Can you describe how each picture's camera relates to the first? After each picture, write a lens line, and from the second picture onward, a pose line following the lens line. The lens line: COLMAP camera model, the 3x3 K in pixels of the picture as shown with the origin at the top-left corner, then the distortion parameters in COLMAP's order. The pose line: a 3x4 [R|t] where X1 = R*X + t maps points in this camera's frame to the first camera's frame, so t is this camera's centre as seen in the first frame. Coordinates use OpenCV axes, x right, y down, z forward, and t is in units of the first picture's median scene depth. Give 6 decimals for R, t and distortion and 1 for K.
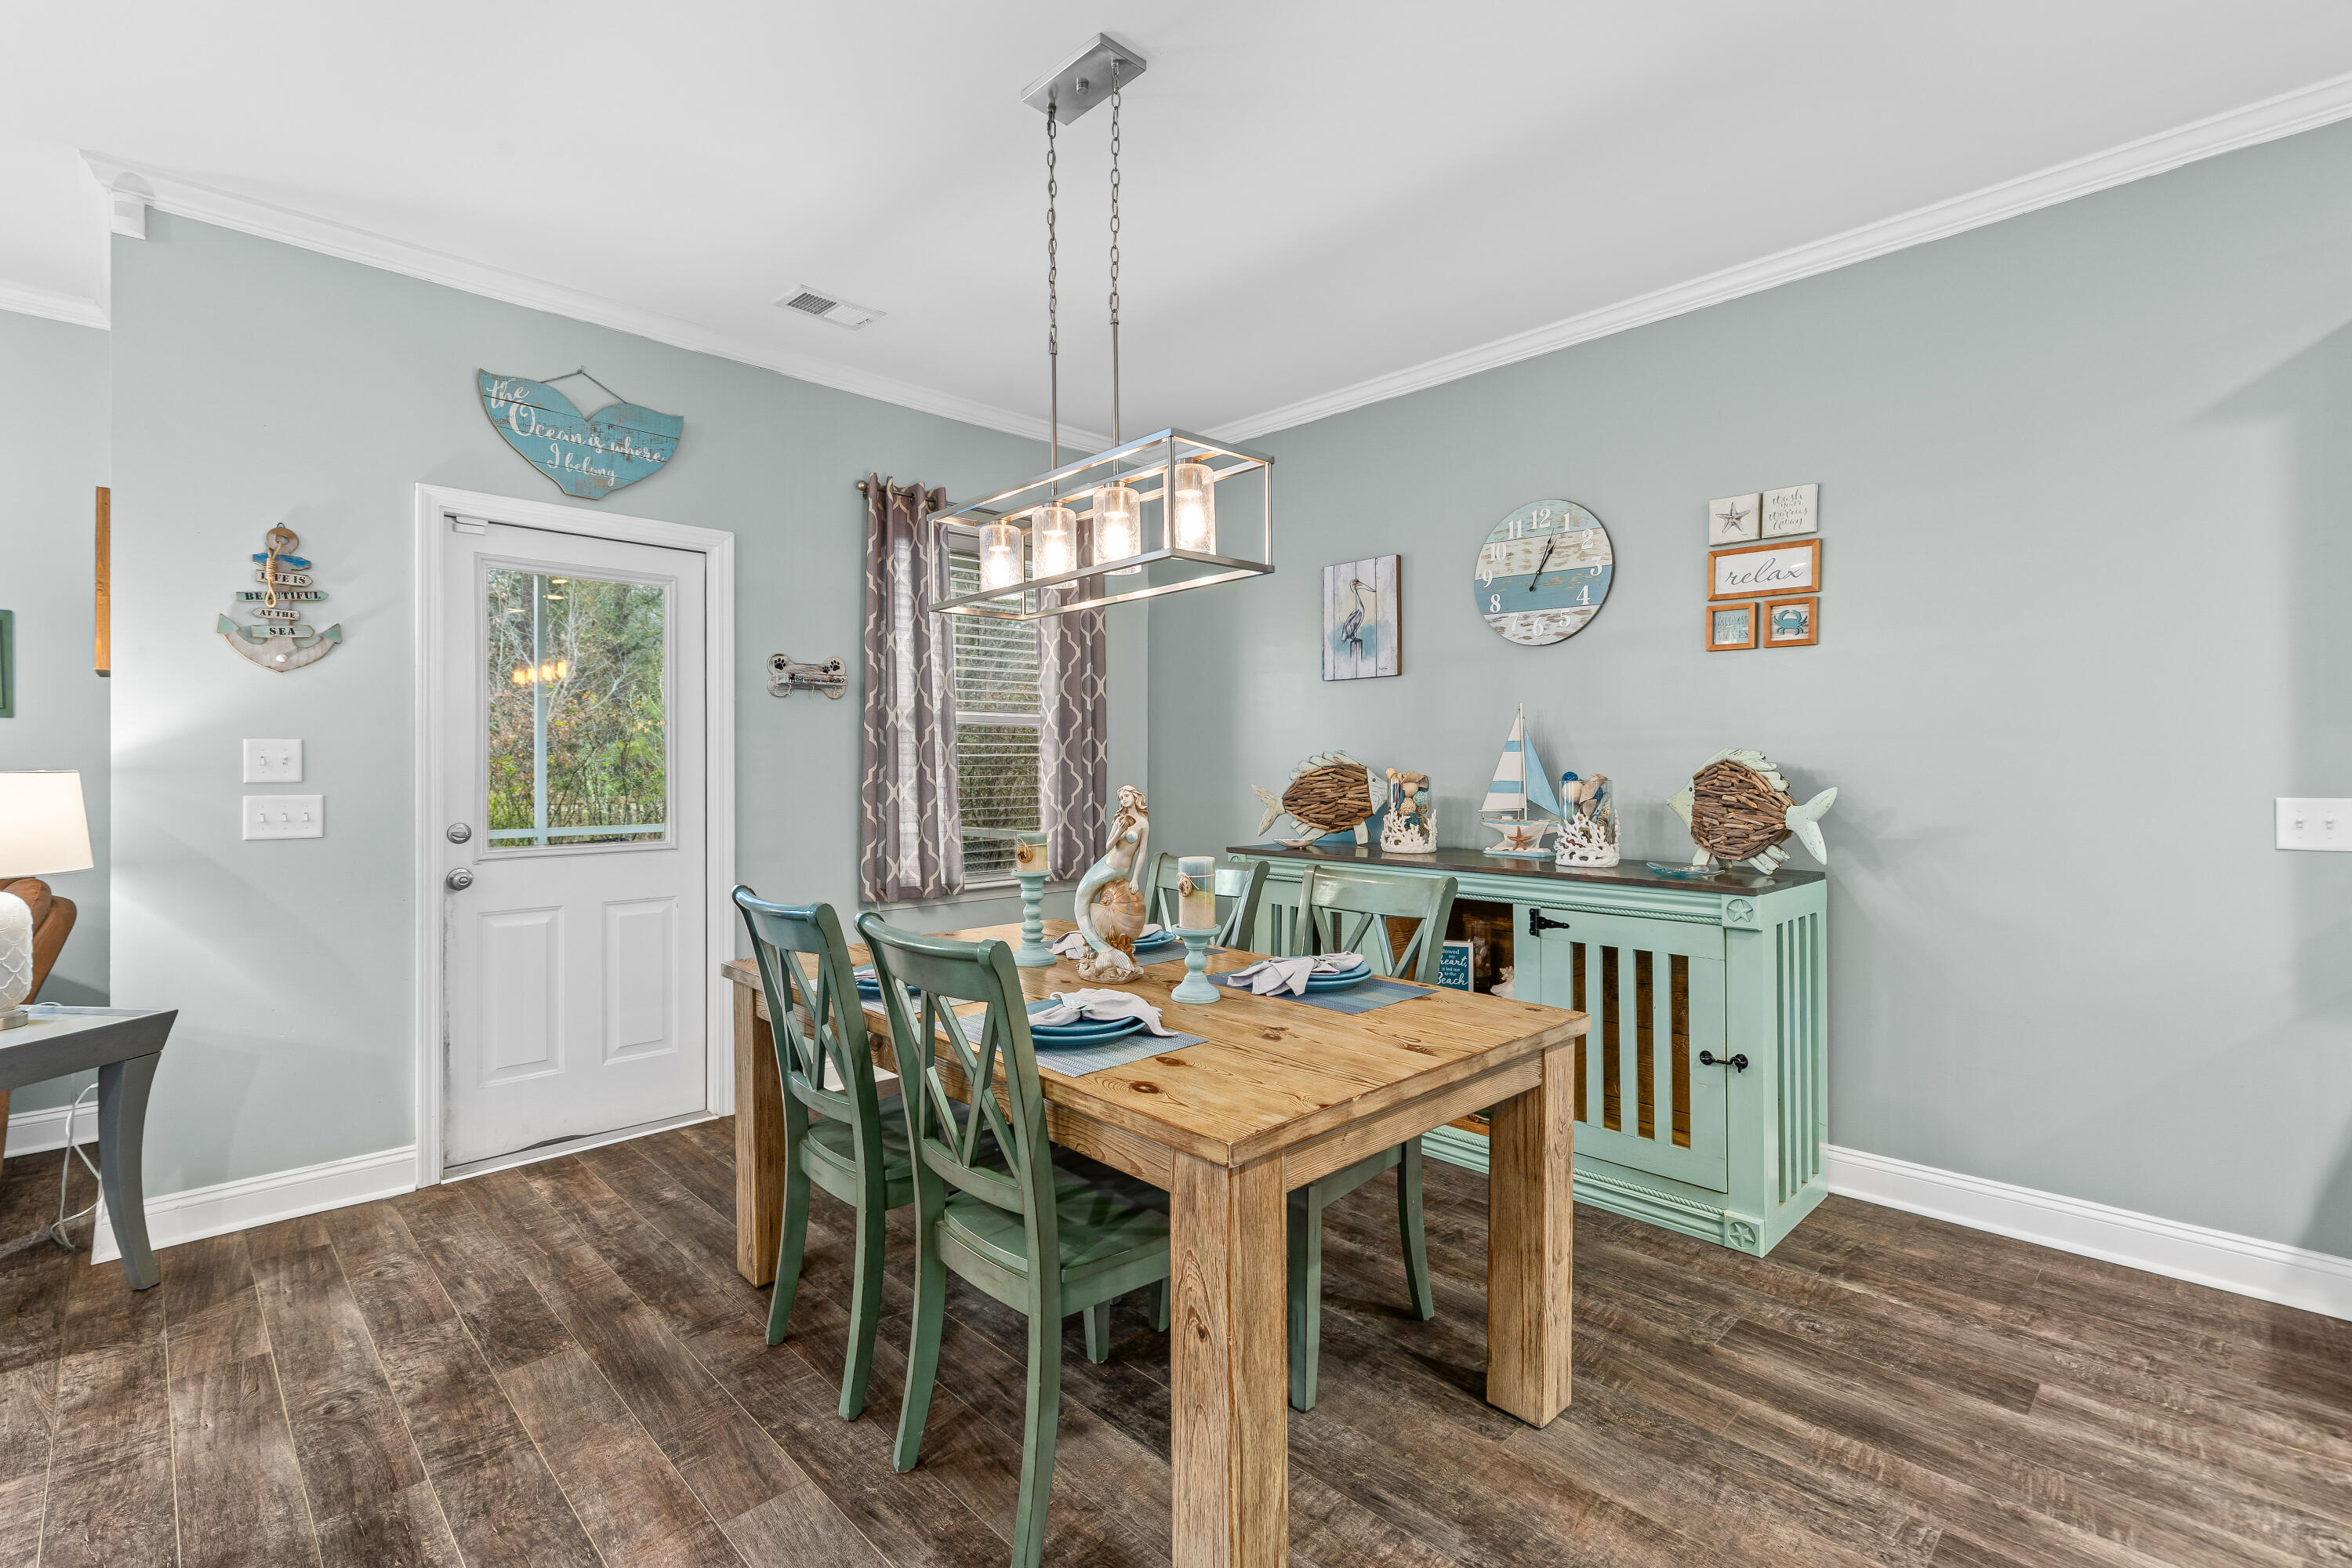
lens RADIAL K [[1060.0, 0, 1182.8], [0, 1060.0, 768.2], [0, 0, 1]] dist [0.011317, -0.002442]
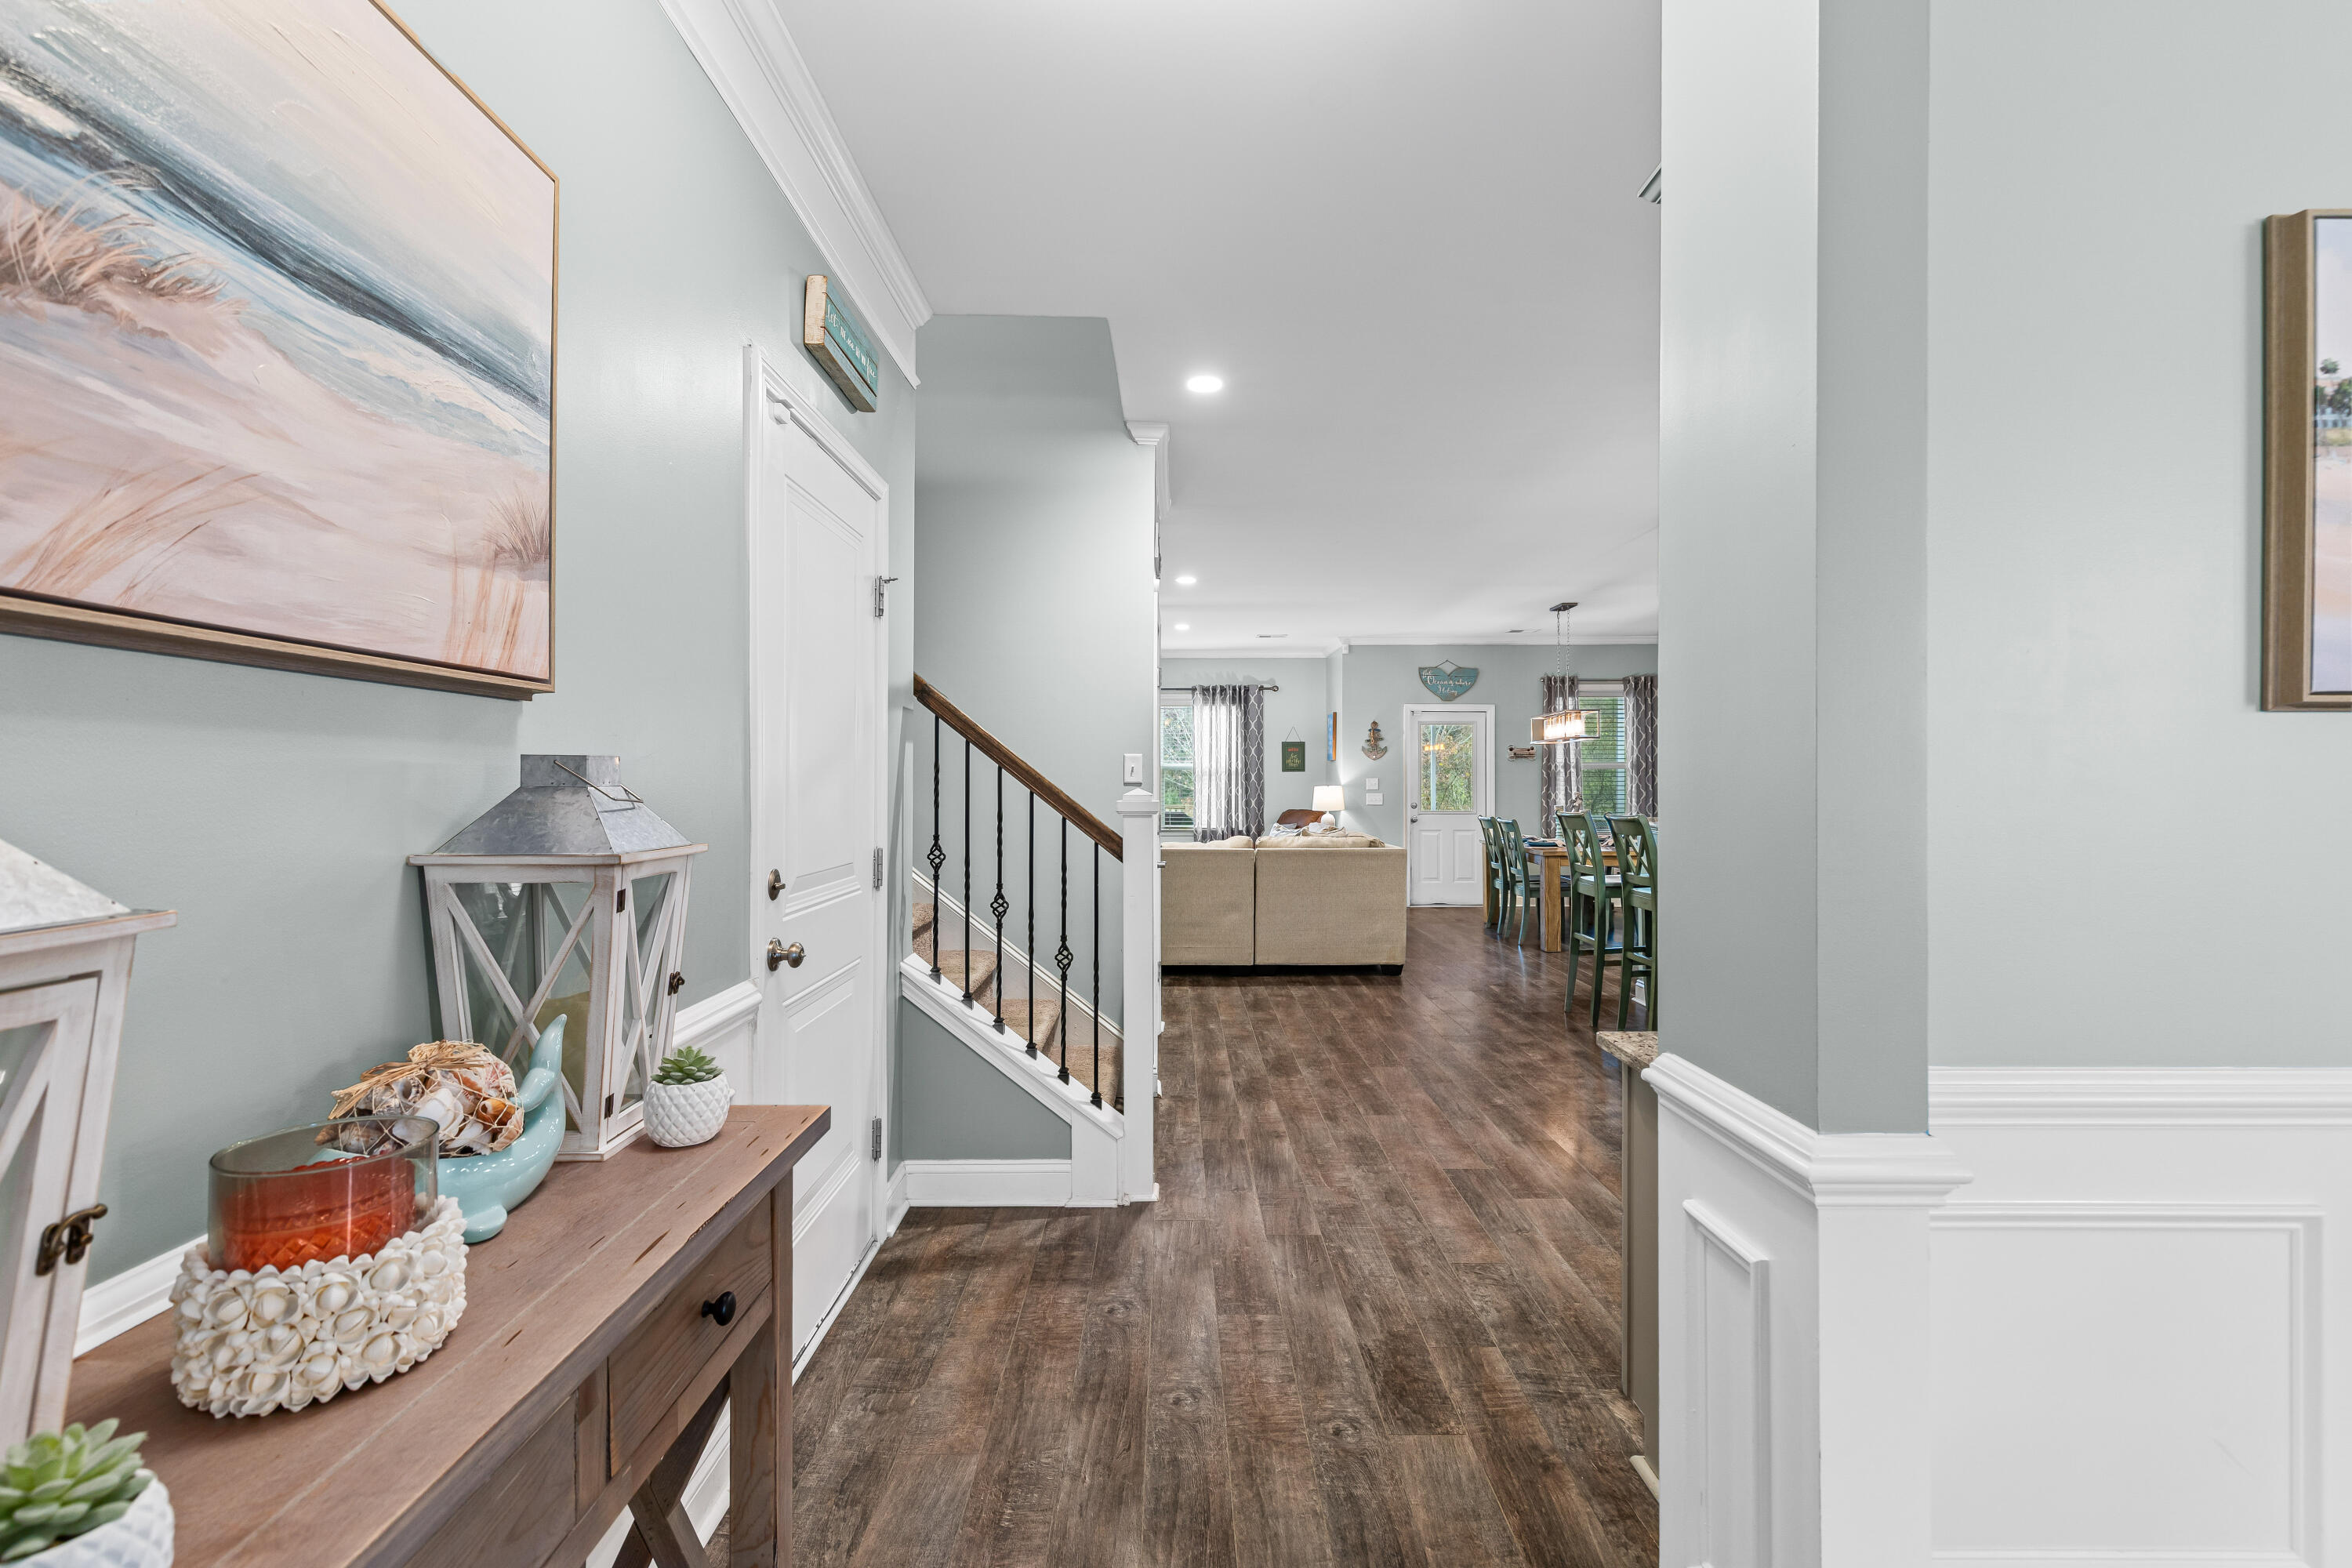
lens RADIAL K [[1060.0, 0, 1162.9], [0, 1060.0, 783.0], [0, 0, 1]] dist [0.011317, -0.002442]
pose [[0.709778, 0.003988, -0.704414, 1.162353], [-0.002999, 0.999992, 0.002639, -0.017675], [0.704419, 0.000240, 0.709784, -2.014025]]
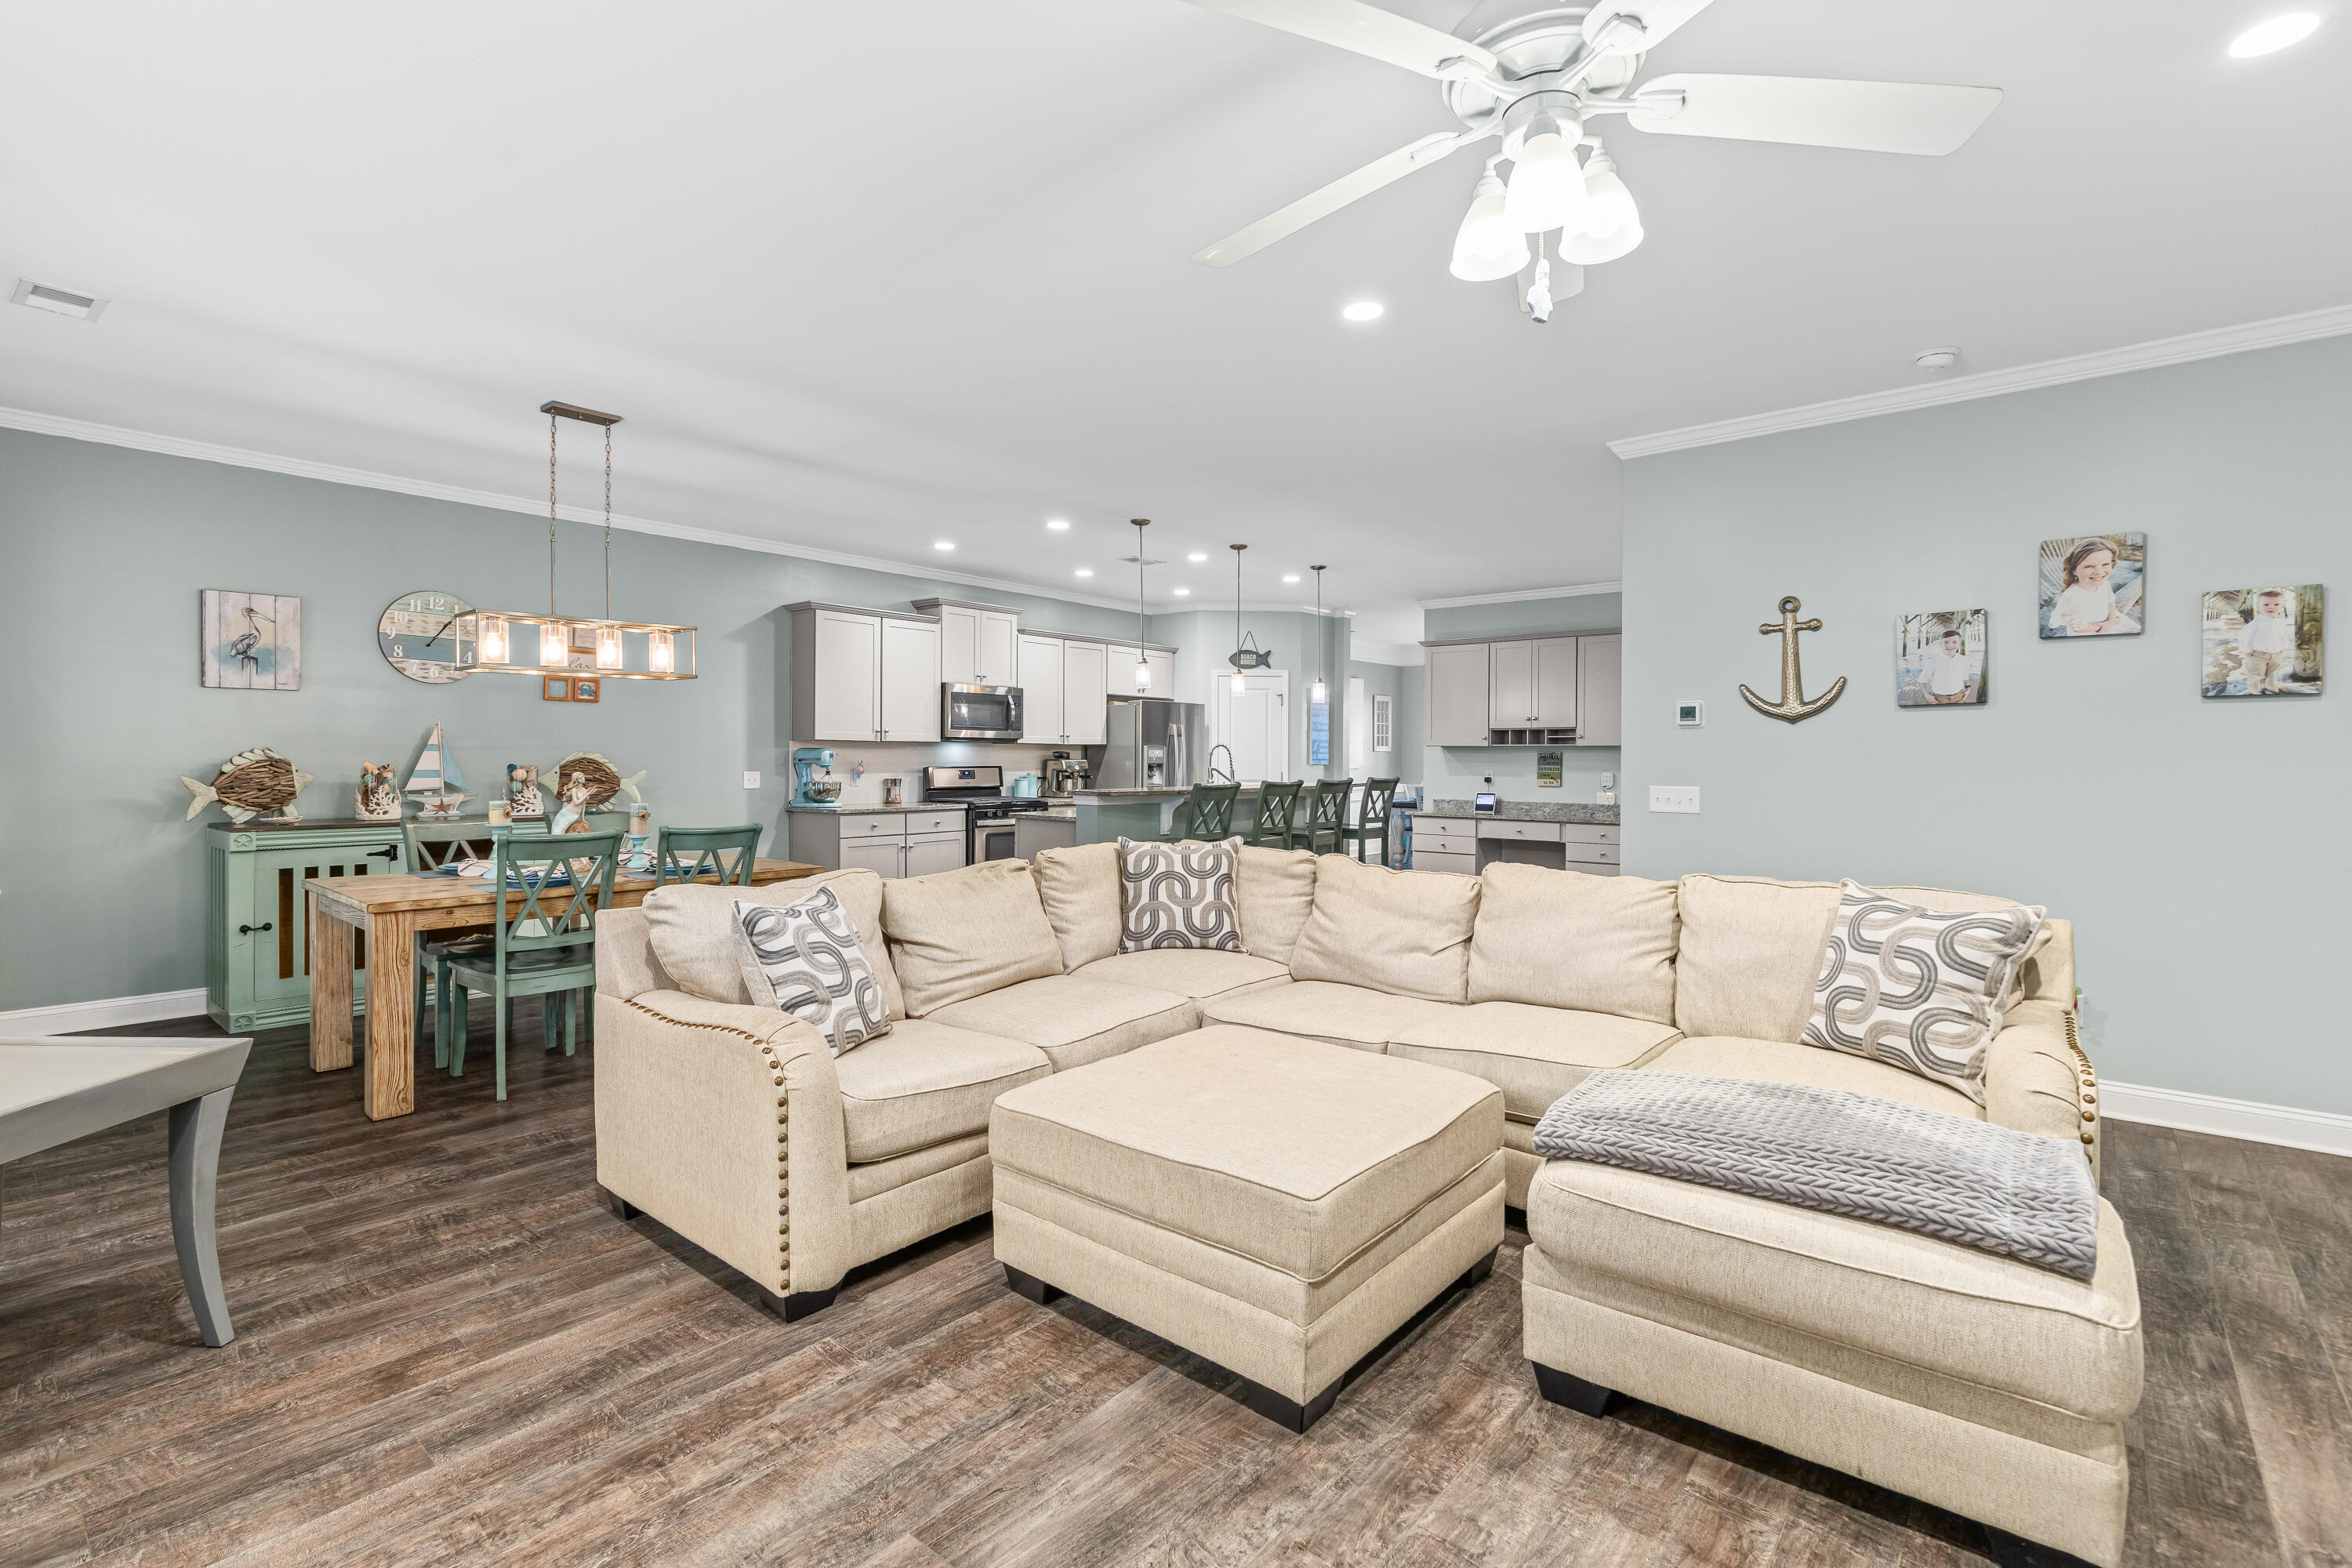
lens RADIAL K [[1060.0, 0, 1187.1], [0, 1060.0, 755.1], [0, 0, 1]] dist [0.011317, -0.002442]
pose [[-0.103264, 0.002287, 0.994651, -1.609555], [-0.003944, 0.999989, -0.002709, -0.011437], [-0.994646, -0.004203, -0.103254, 0.061664]]
